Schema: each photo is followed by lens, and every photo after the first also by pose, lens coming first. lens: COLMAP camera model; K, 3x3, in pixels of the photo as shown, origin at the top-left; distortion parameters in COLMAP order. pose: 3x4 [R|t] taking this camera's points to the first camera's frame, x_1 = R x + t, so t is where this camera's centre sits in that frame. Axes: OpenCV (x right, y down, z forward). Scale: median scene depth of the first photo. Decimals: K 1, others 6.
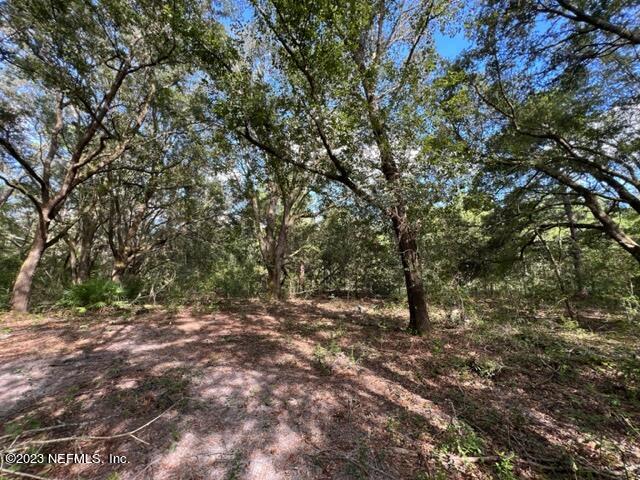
lens RADIAL K [[258.5, 0, 320.0], [0, 258.5, 240.0], [0, 0, 1]] dist [0.001108, 0.000448]
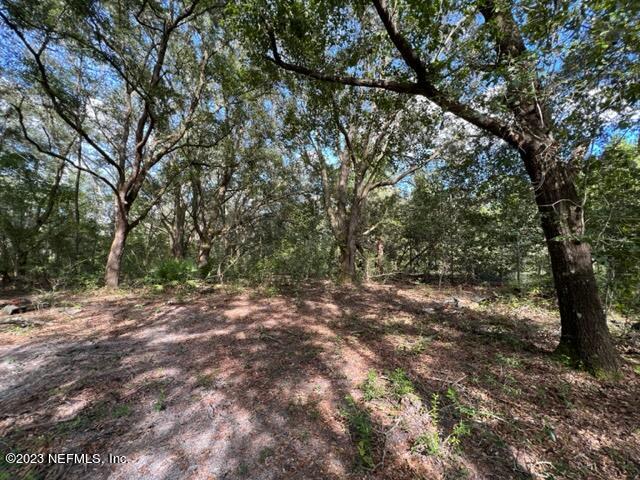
lens RADIAL K [[258.5, 0, 320.0], [0, 258.5, 240.0], [0, 0, 1]] dist [0.001108, 0.000448]
pose [[0.943746, -0.019297, -0.330108, 0.036333], [0.042377, 0.997122, 0.062863, 0.035655], [0.327945, -0.073316, 0.941848, 0.209098]]
